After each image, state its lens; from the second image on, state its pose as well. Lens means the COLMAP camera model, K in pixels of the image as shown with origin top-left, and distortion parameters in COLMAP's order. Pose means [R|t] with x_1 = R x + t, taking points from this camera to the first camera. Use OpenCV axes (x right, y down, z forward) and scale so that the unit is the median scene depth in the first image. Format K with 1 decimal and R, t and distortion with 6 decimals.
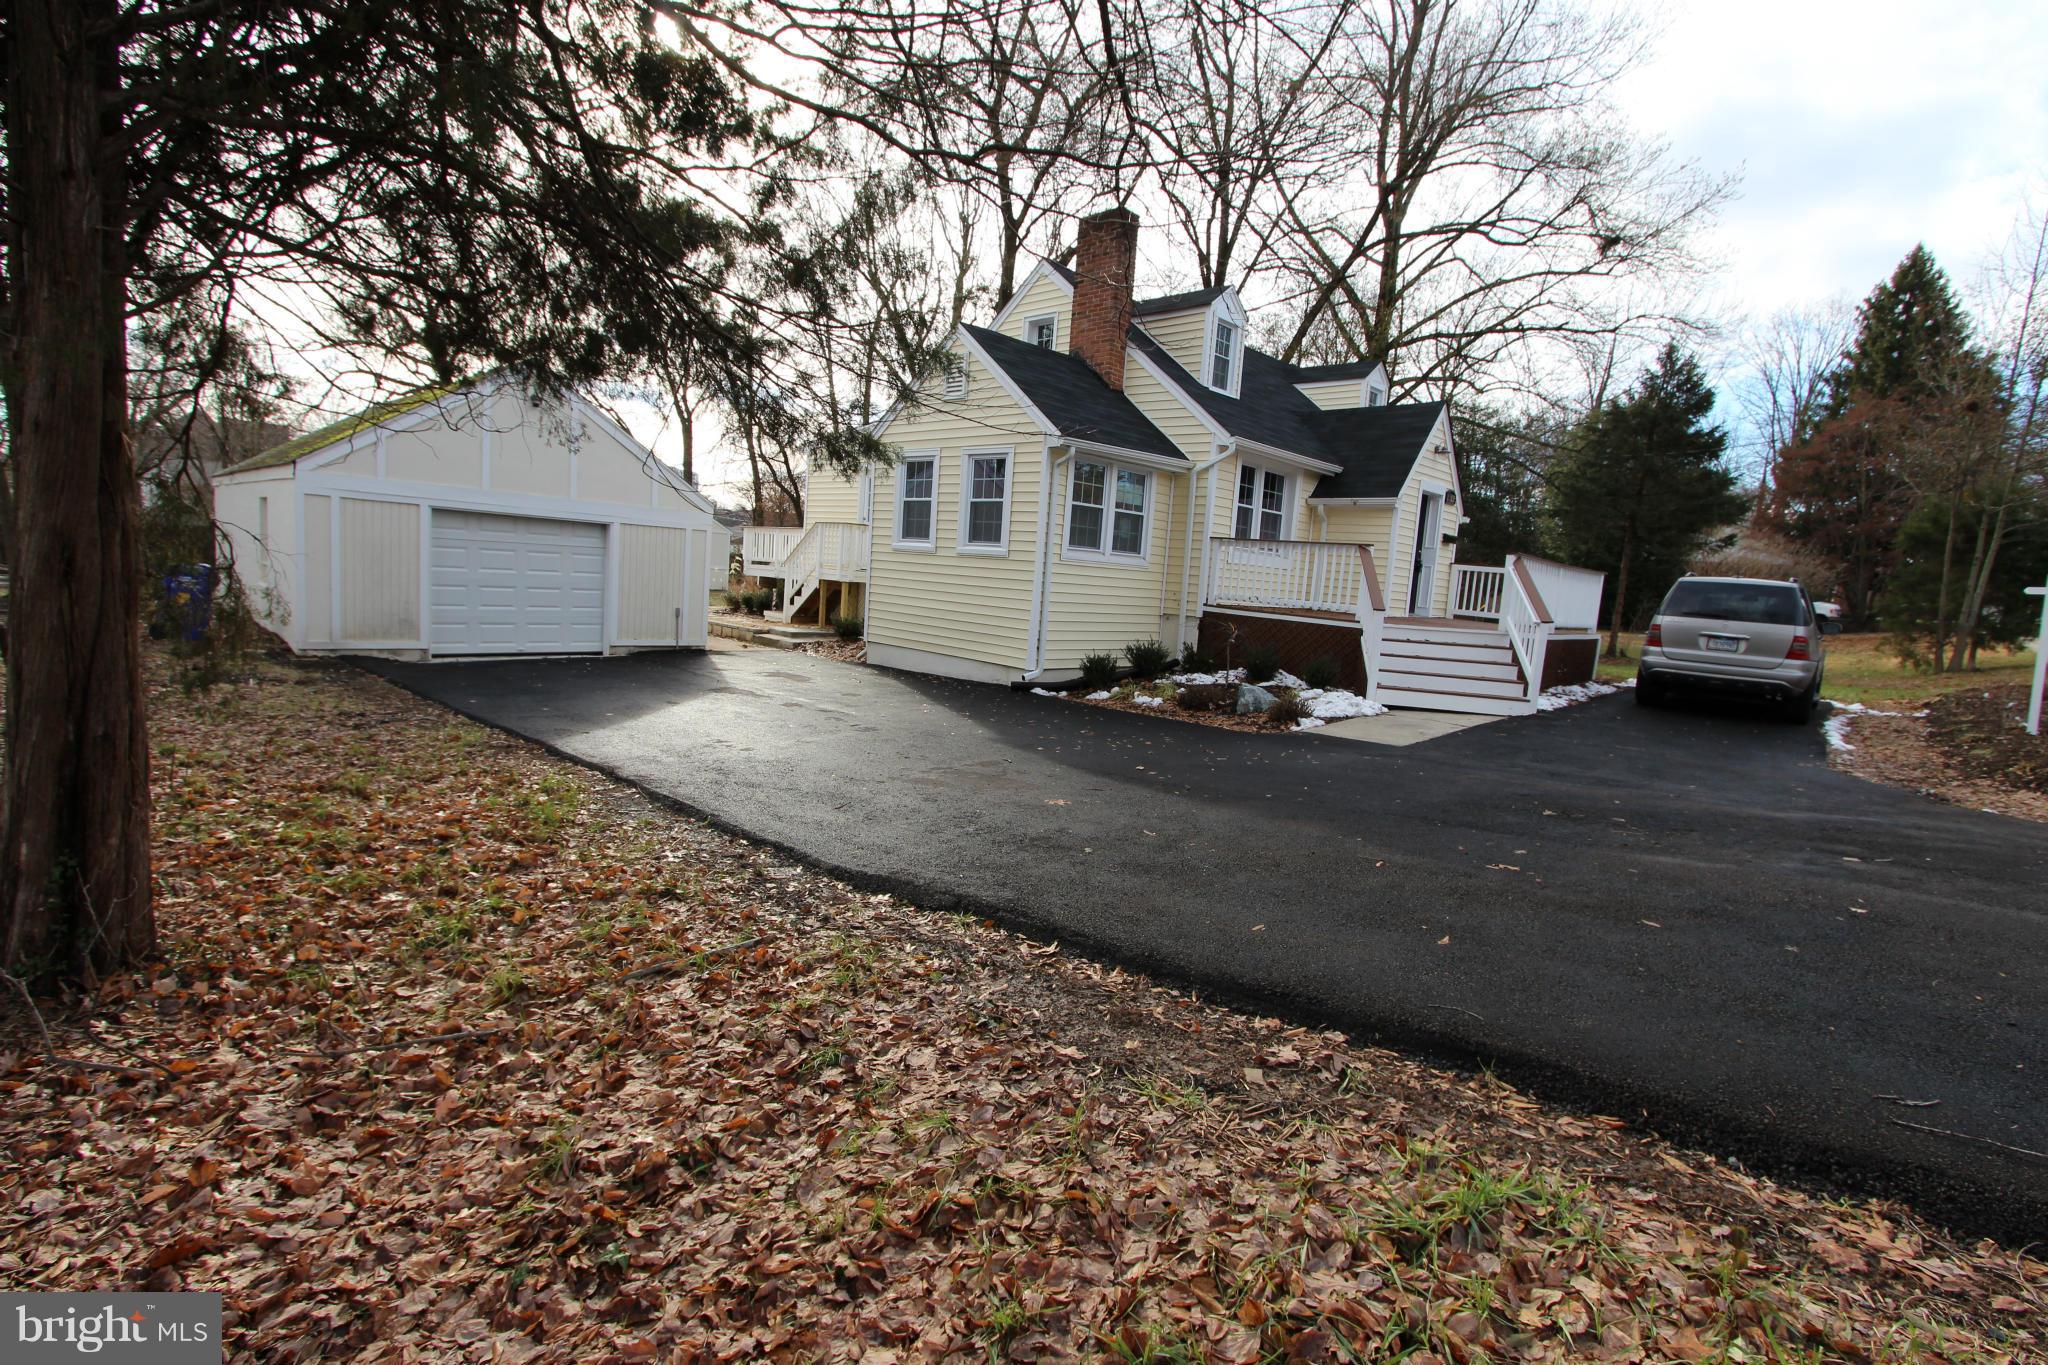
lens RADIAL K [[950.6, 0, 1026.0], [0, 950.6, 674.8], [0, 0, 1]] dist [-0.015239, 0.000913]
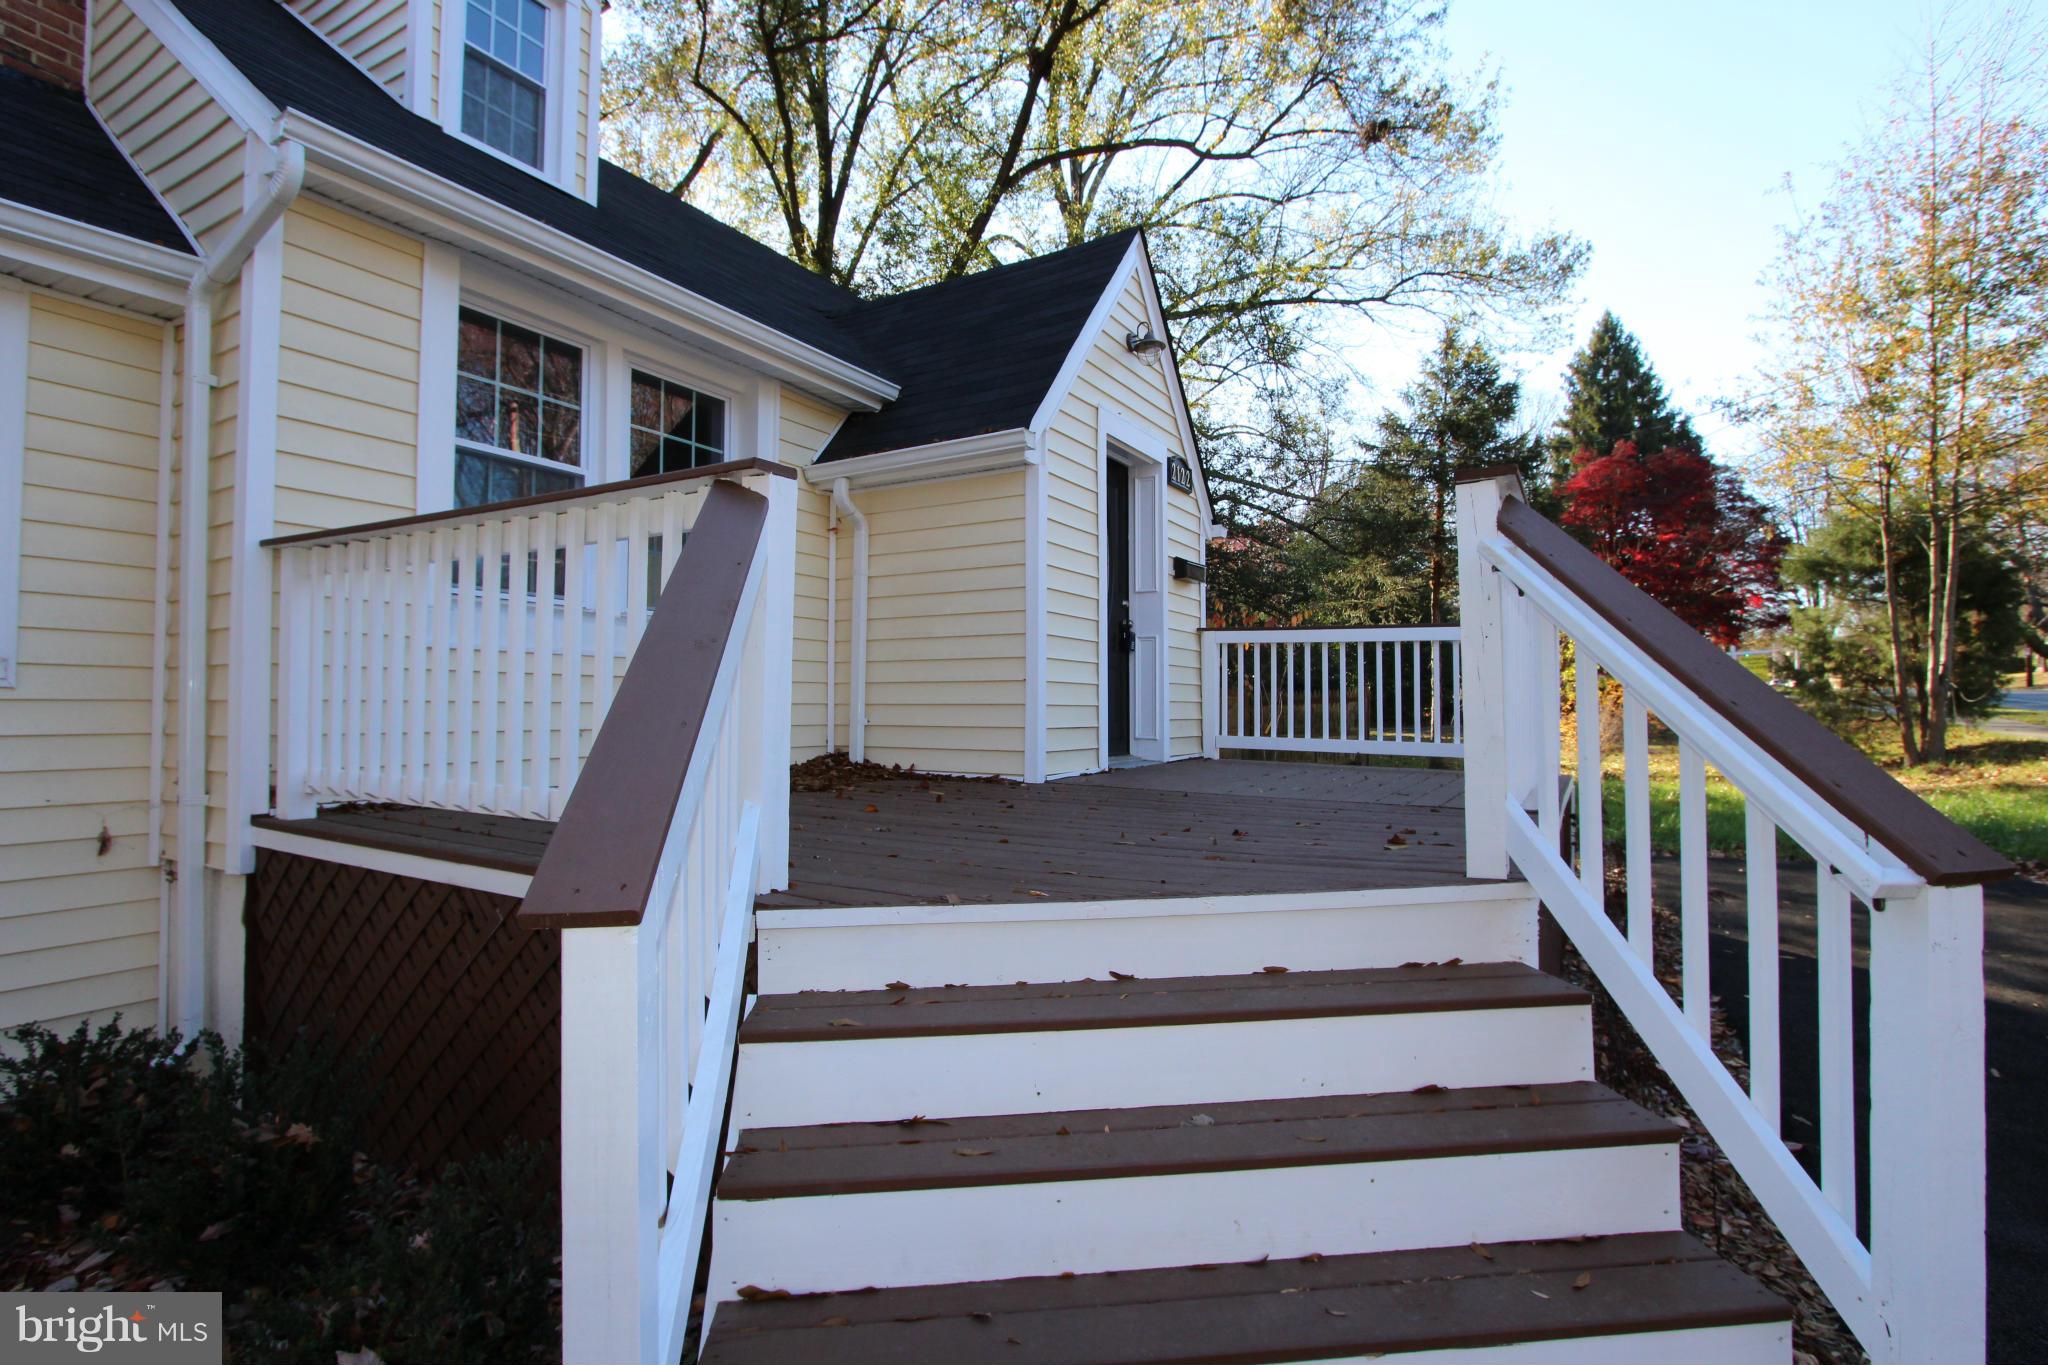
lens RADIAL K [[950.6, 0, 1026.0], [0, 950.6, 674.8], [0, 0, 1]] dist [-0.015239, 0.000913]
pose [[0.970738, -0.069060, 0.229995, 0.225465], [0.099023, 0.987654, -0.121385, -0.042535], [-0.218773, 0.140608, 0.965592, 0.500986]]
